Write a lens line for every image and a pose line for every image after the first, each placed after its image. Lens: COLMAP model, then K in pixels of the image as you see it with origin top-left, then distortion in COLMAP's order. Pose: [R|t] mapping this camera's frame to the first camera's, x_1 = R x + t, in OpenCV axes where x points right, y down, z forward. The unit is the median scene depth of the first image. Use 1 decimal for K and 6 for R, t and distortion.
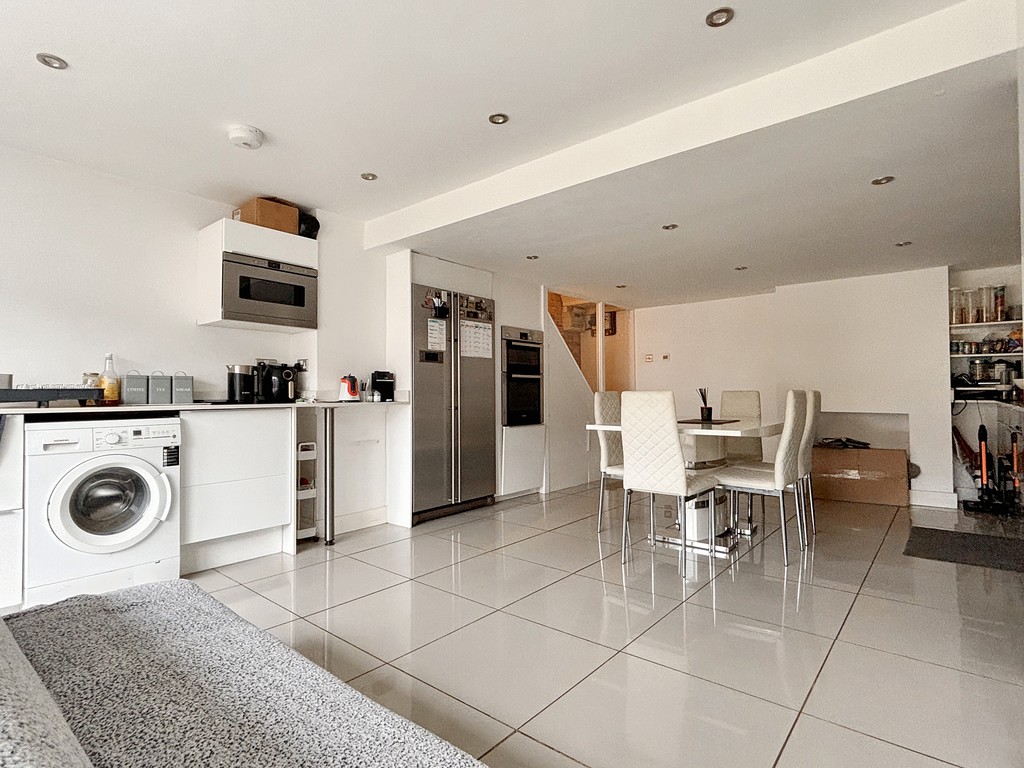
lens RADIAL K [[522.2, 0, 512.0], [0, 522.2, 384.0], [0, 0, 1]] dist [0.000451, 0.000001]
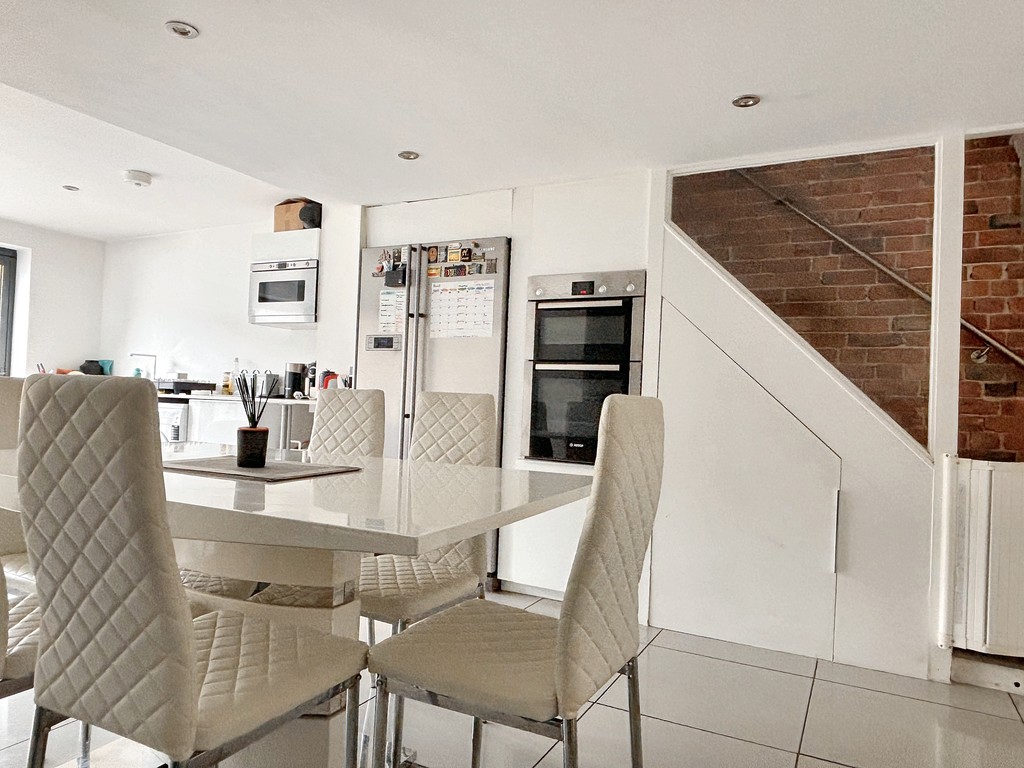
lens RADIAL K [[670.4, 0, 512.0], [0, 670.4, 384.0], [0, 0, 1]] dist [0.028157, -0.037924]
pose [[0.213292, -0.009306, -0.976944, 0.748250], [-0.018930, 0.999728, -0.013655, 0.013771], [0.976805, 0.021406, 0.213058, 0.923298]]
